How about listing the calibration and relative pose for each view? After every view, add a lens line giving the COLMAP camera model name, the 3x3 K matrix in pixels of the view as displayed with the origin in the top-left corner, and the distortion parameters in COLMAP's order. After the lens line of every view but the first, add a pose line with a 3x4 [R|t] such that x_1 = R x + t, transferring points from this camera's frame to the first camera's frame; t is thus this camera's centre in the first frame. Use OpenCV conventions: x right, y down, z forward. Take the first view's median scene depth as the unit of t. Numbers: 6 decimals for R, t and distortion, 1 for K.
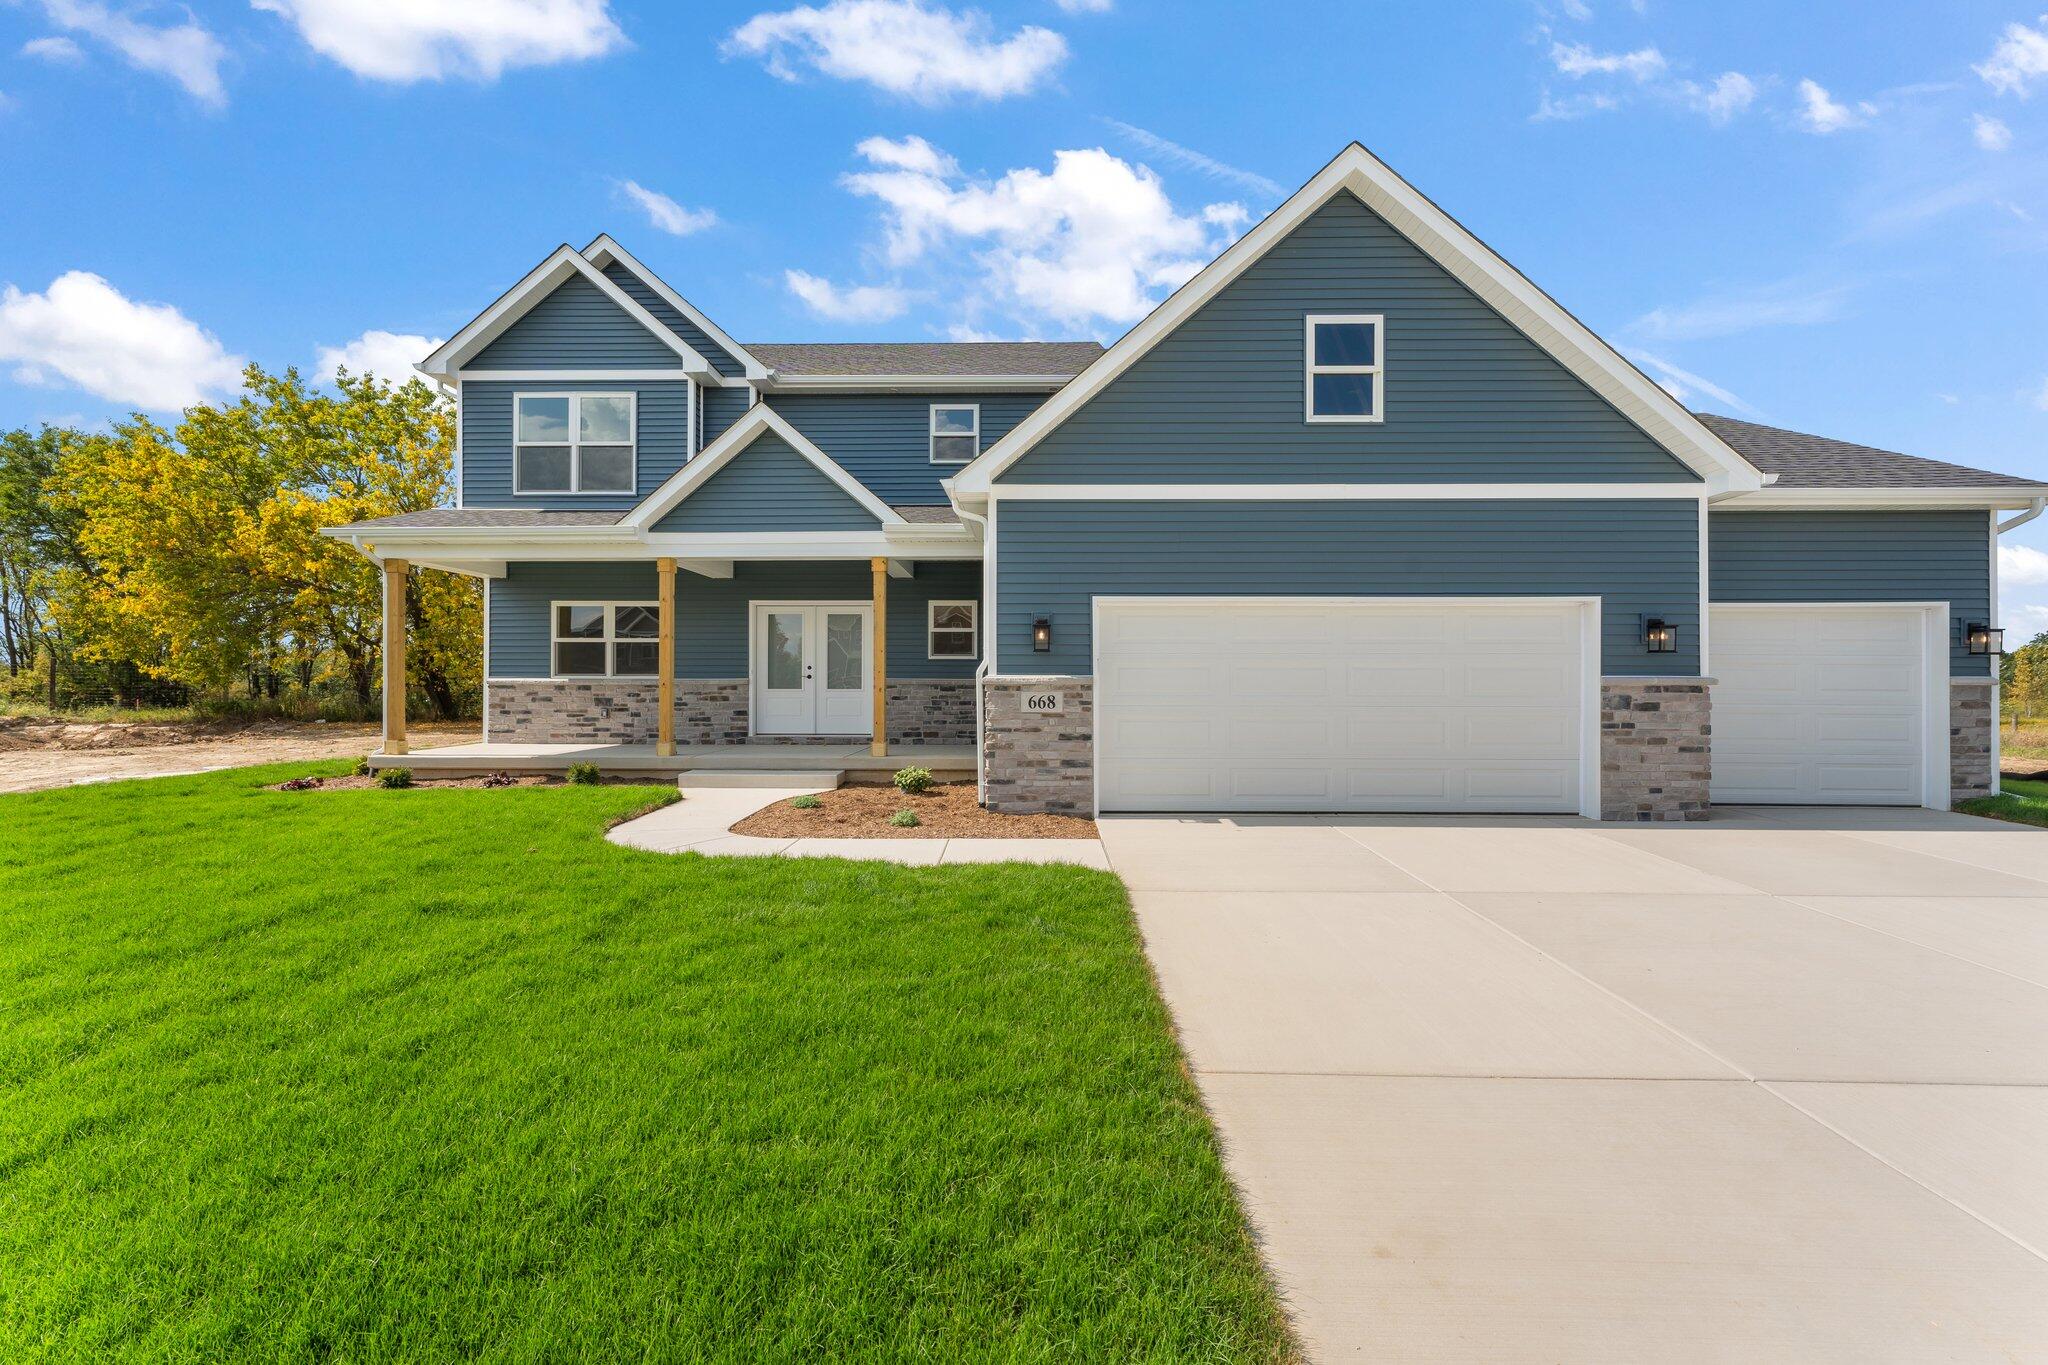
lens RADIAL K [[833.3, 0, 1020.0], [0, 833.3, 682.8], [0, 0, 1]] dist [0.000095, -0.000363]
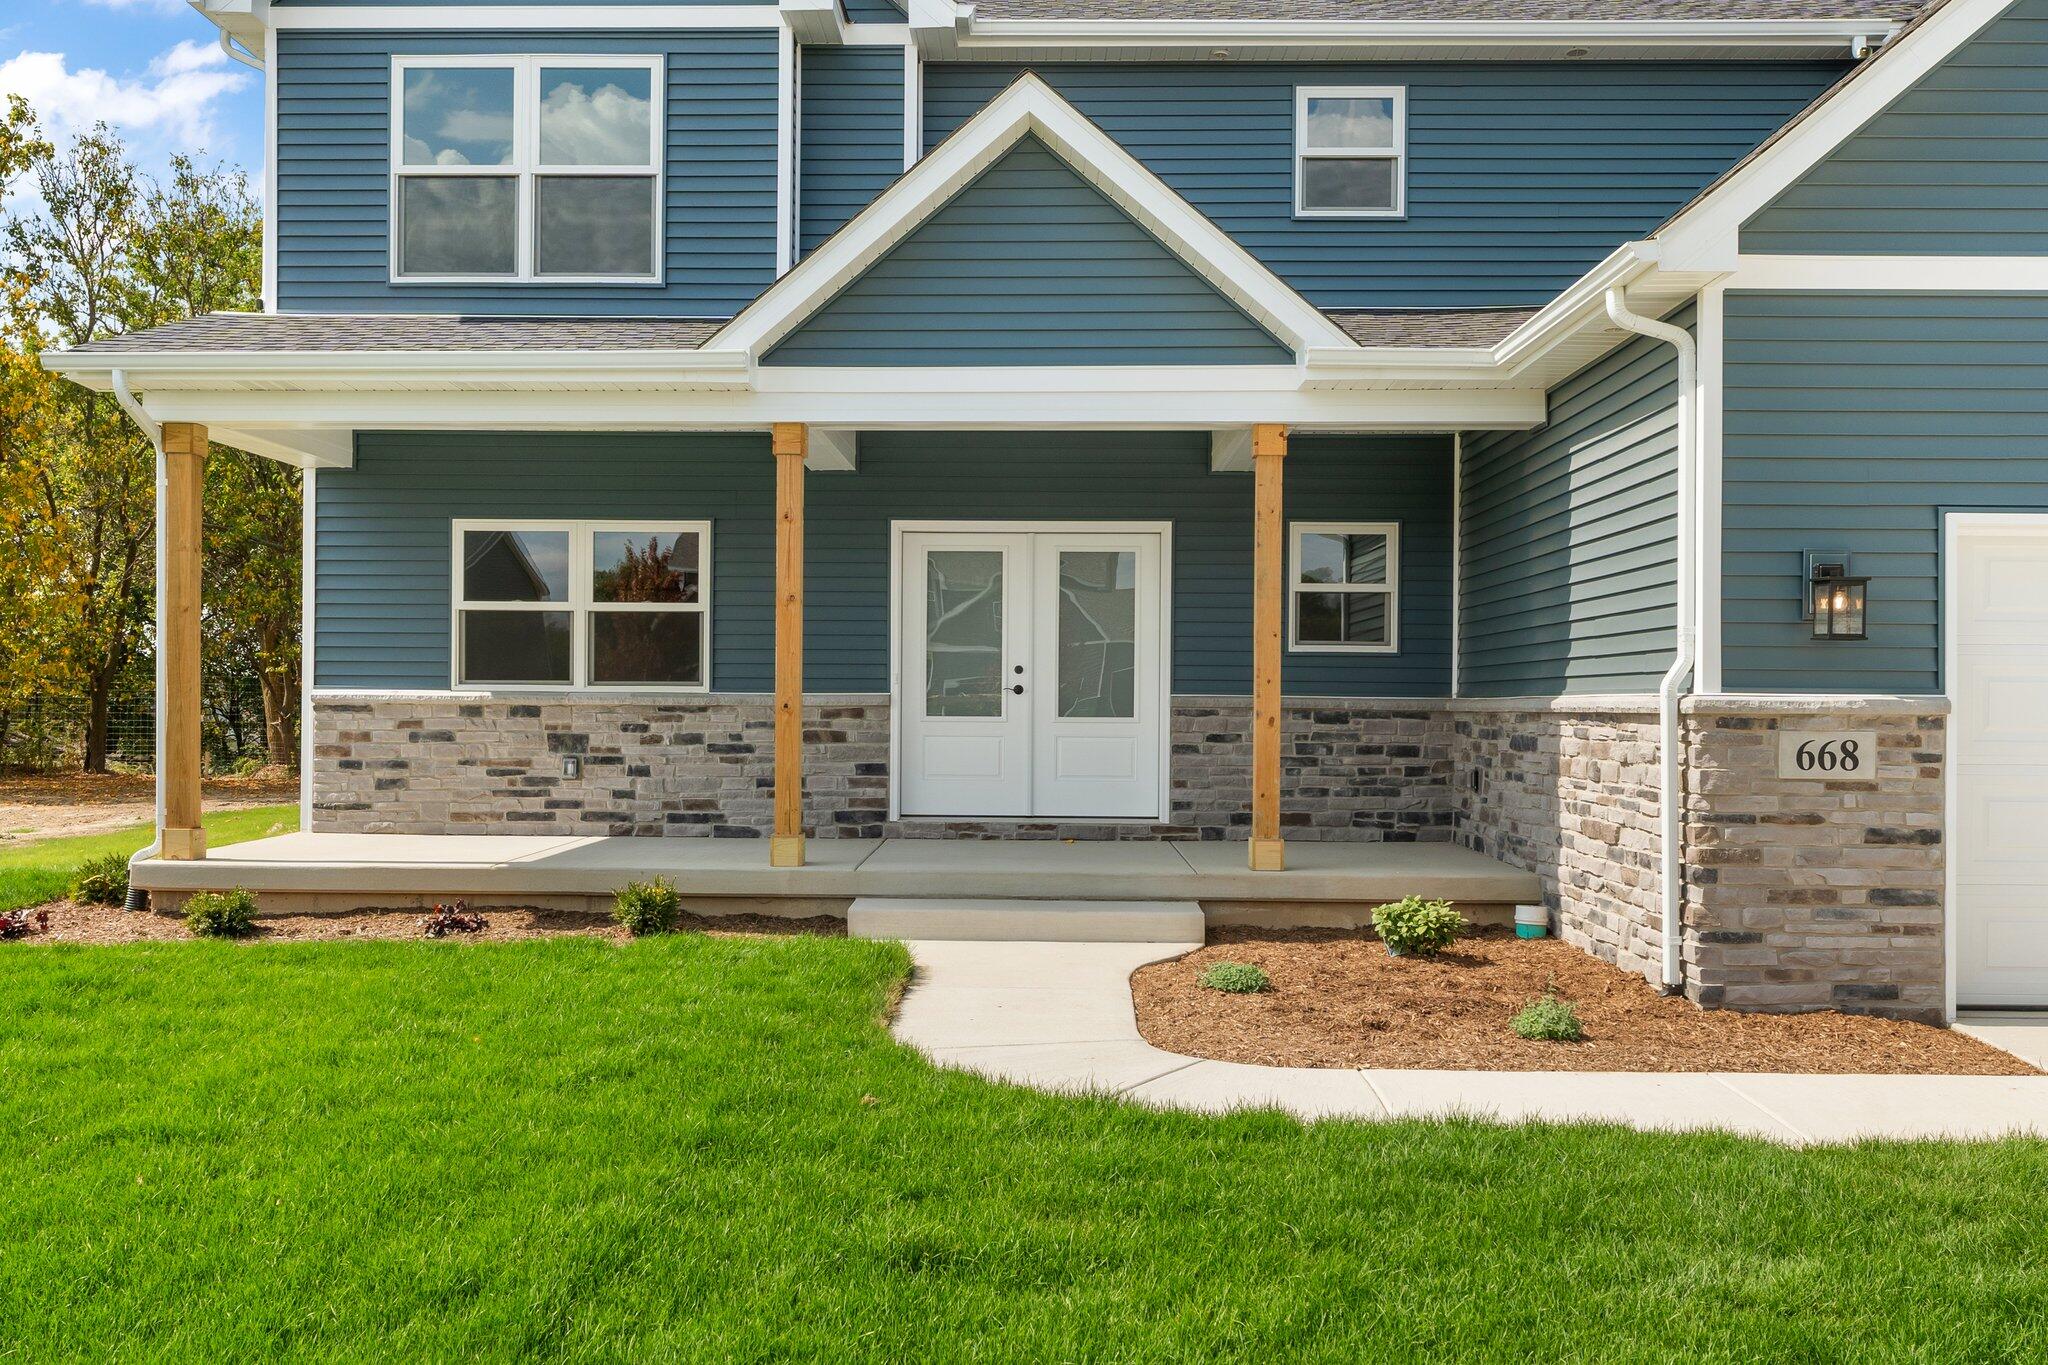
lens RADIAL K [[1736.2, 0, 1010.9], [0, 1736.2, 711.2], [0, 0, 1]] dist [0.008207, -0.021306]
pose [[0.999965, 0.005666, -0.006099, -0.321745], [-0.005617, 0.999951, 0.008093, -0.004151], [0.006145, -0.008058, 0.999949, 0.072631]]
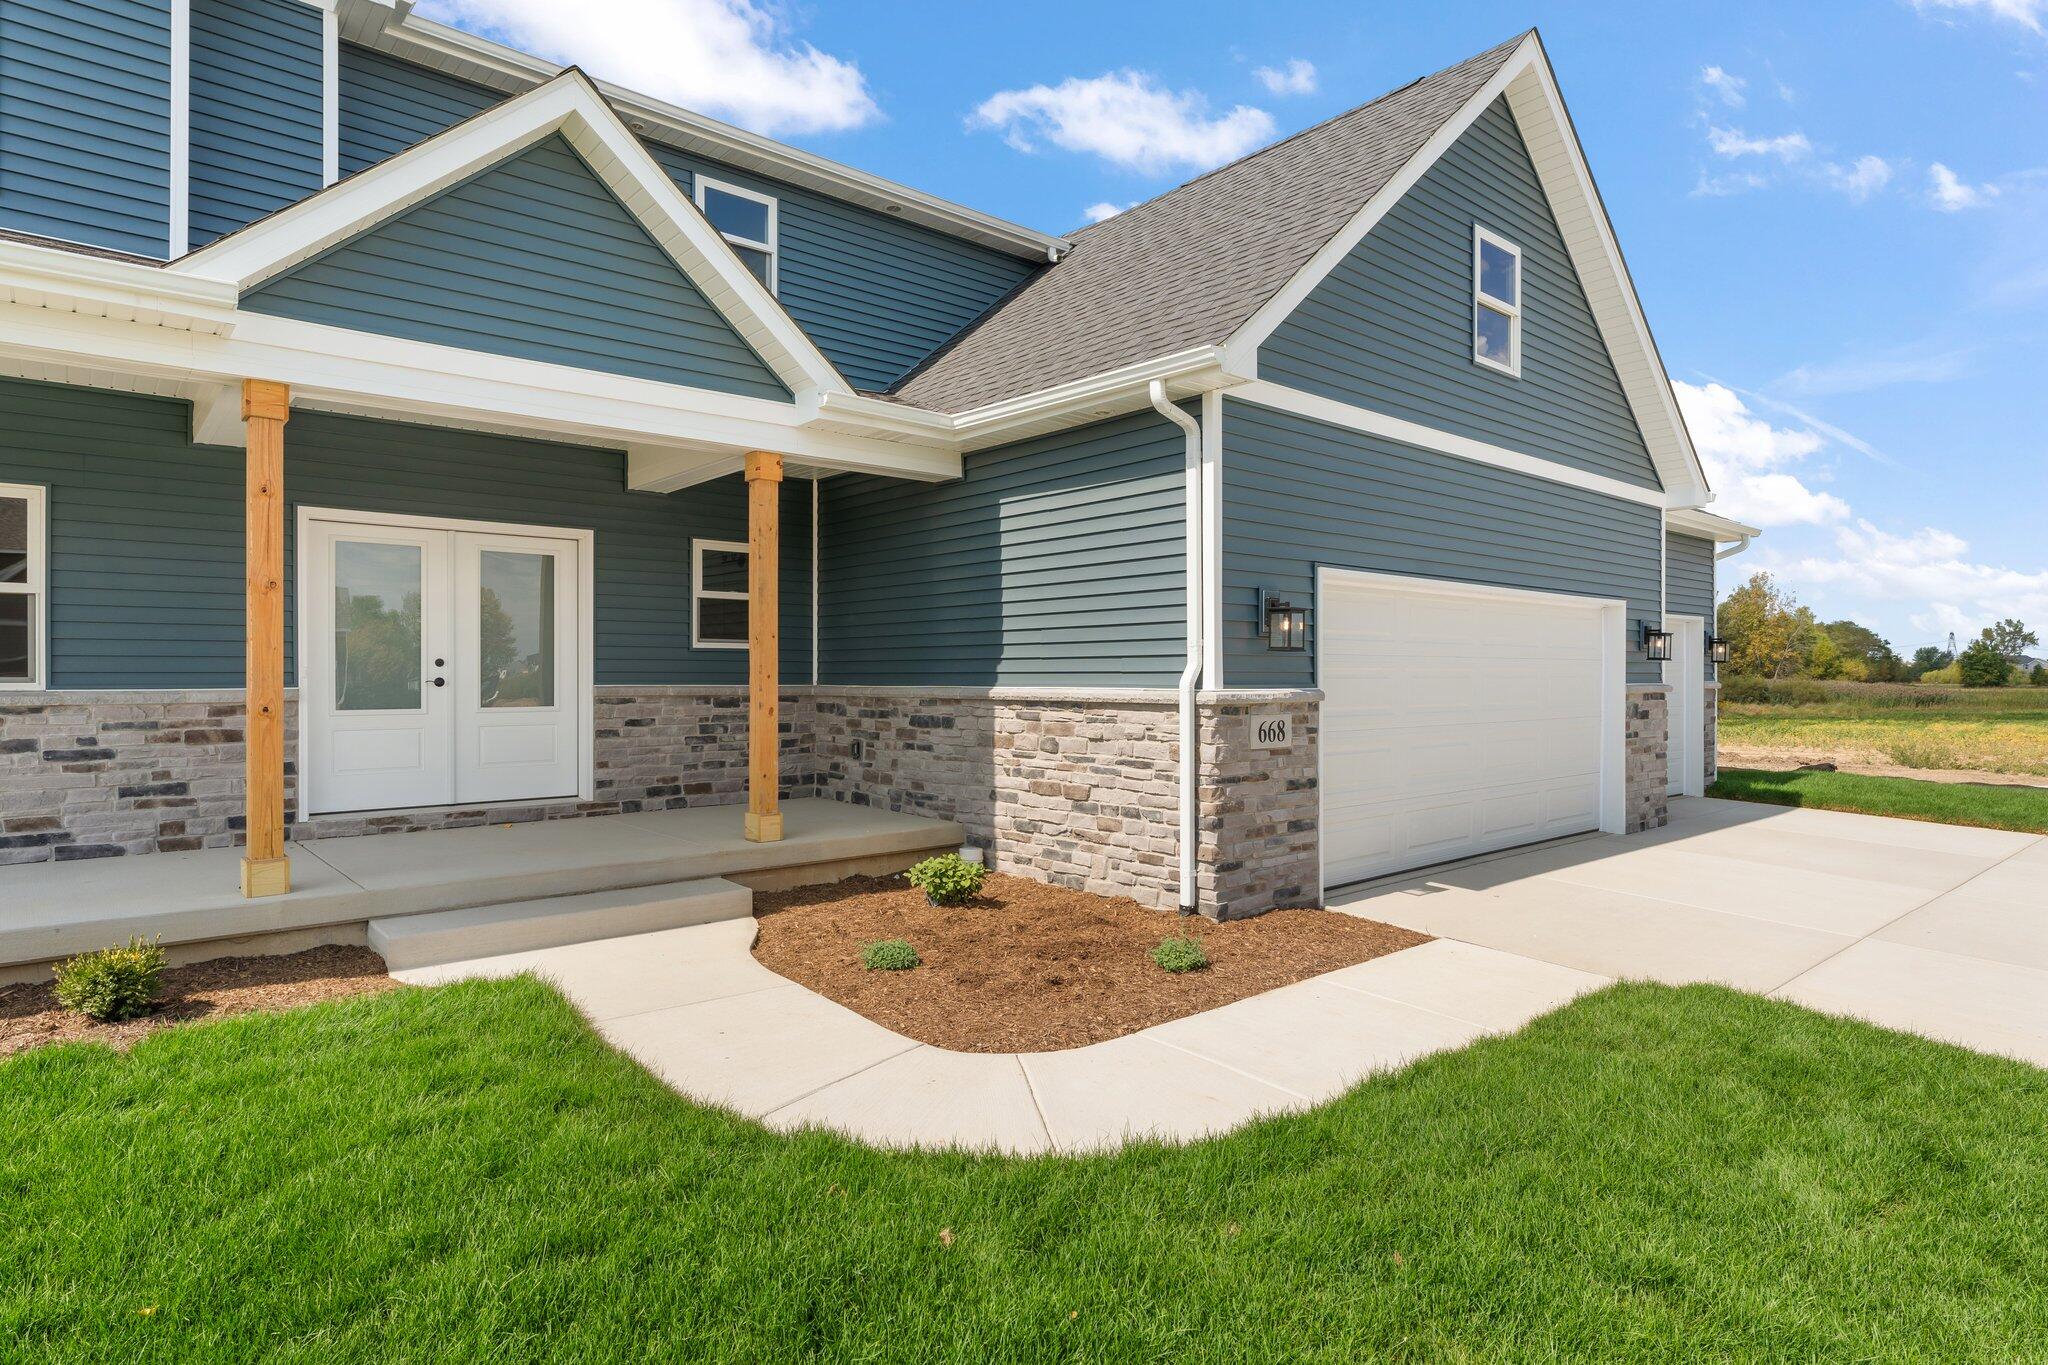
lens RADIAL K [[1115.6, 0, 1016.0], [0, 1115.6, 677.1], [0, 0, 1]] dist [-0.003325, -0.000249]
pose [[0.746262, -0.003225, 0.665644, -0.546923], [-0.001249, 0.999980, 0.006244, -0.018452], [-0.665651, -0.005491, 0.746243, 0.411129]]
